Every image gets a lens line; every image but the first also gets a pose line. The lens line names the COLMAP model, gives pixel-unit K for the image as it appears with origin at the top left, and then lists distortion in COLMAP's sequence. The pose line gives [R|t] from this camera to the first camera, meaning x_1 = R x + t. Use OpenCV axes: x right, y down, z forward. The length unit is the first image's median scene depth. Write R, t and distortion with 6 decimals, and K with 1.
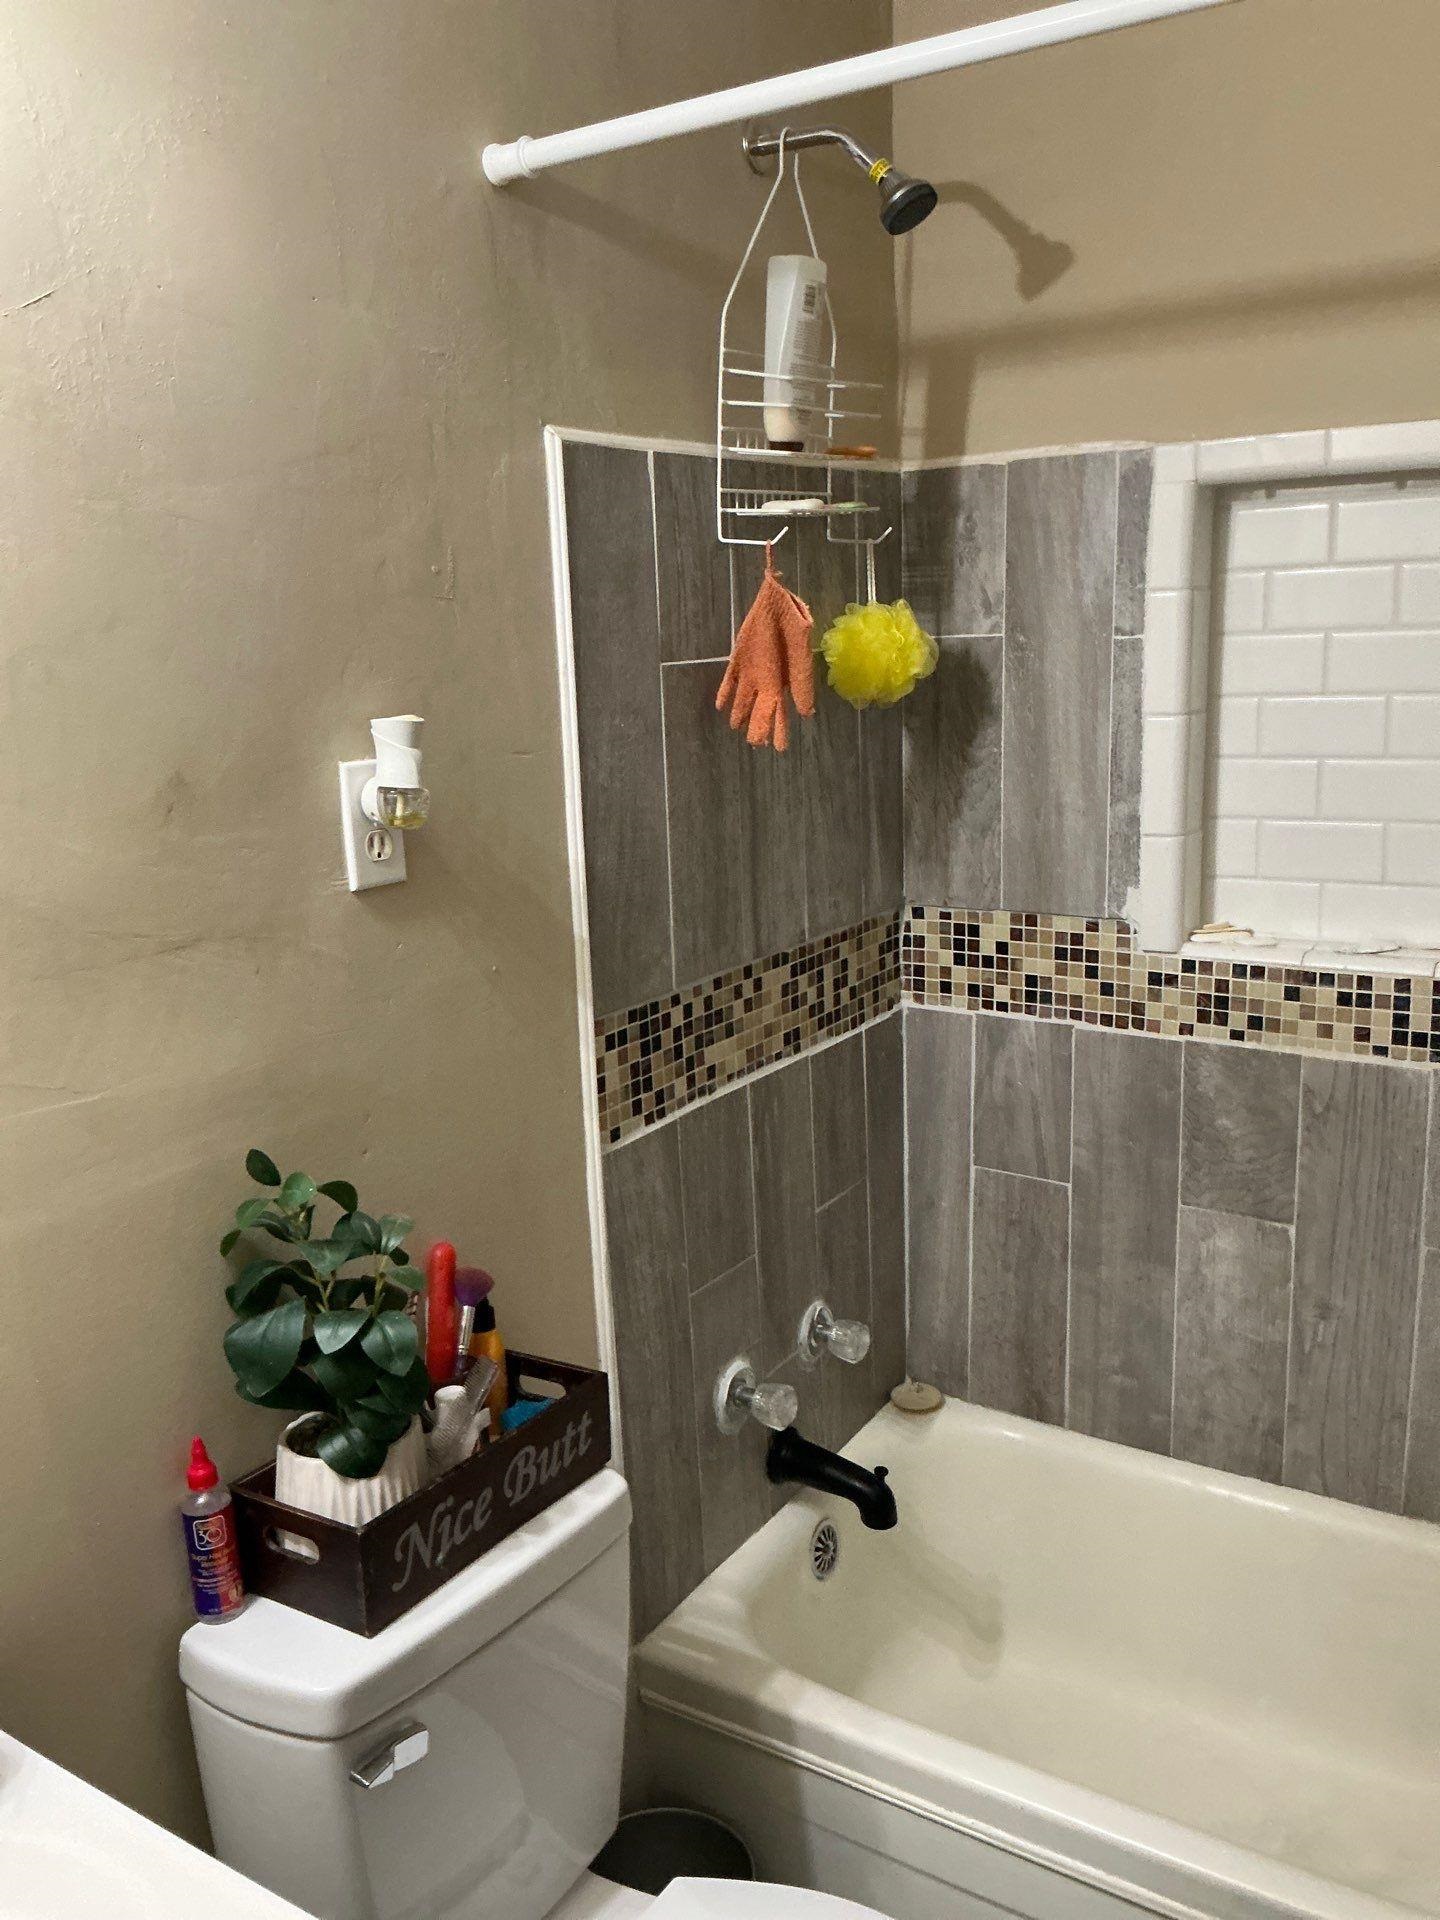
lens RADIAL K [[1611.1, 0, 724.0], [0, 1611.1, 966.3], [0, 0, 1]] dist [0.142993, -0.266431]
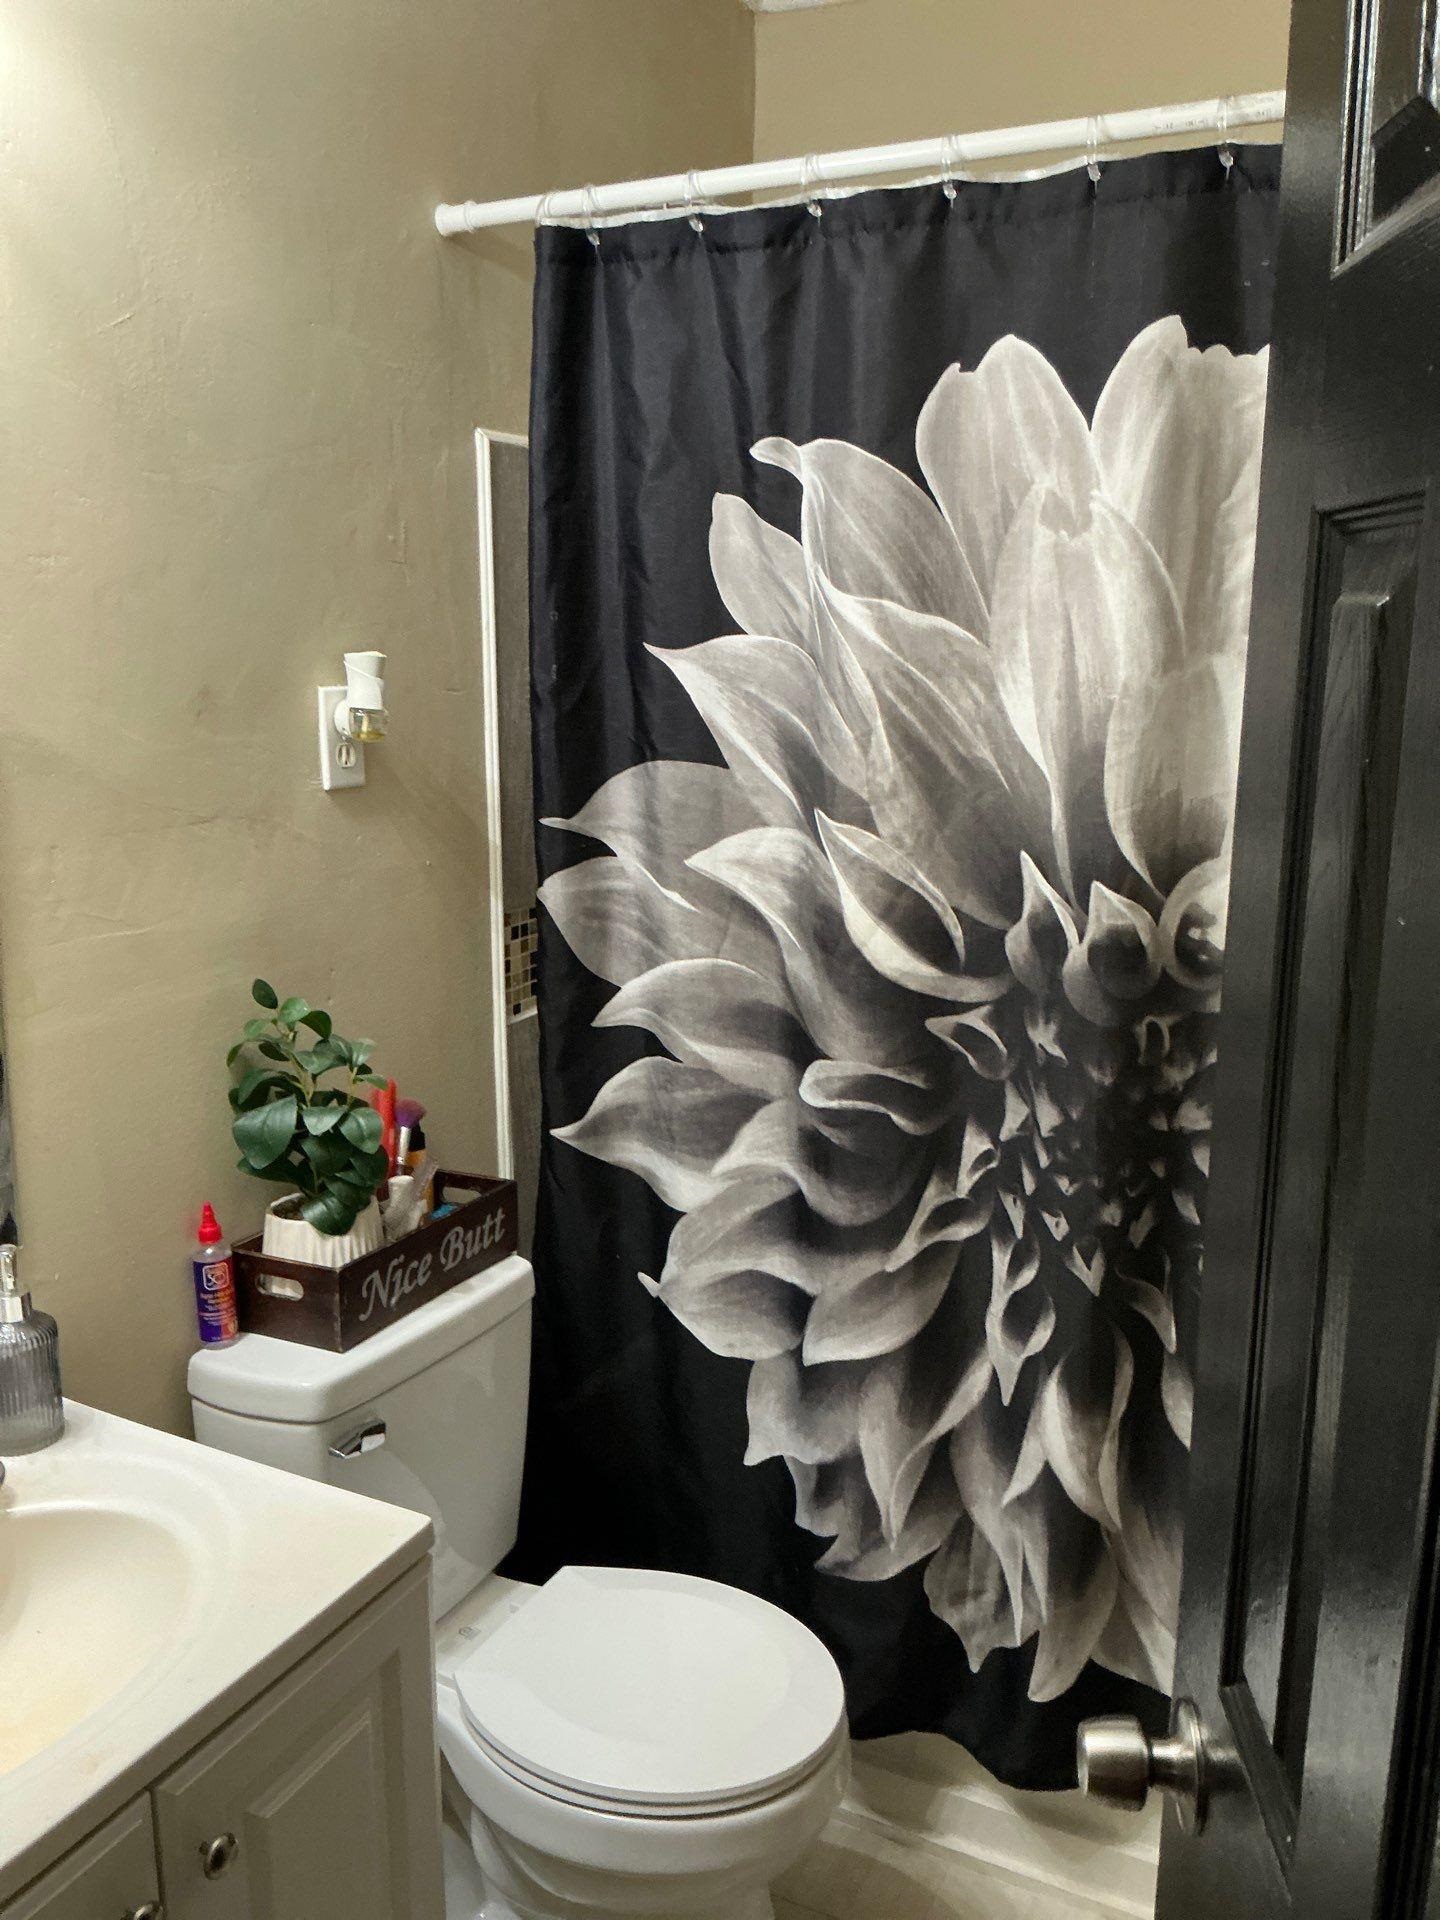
lens RADIAL K [[1611.1, 0, 724.0], [0, 1611.1, 966.3], [0, 0, 1]] dist [0.142993, -0.266431]
pose [[0.994633, 0.018180, 0.101858, -0.047655], [-0.018606, 0.999822, 0.003233, 0.084562], [-0.101781, -0.005111, 0.994794, -0.306617]]
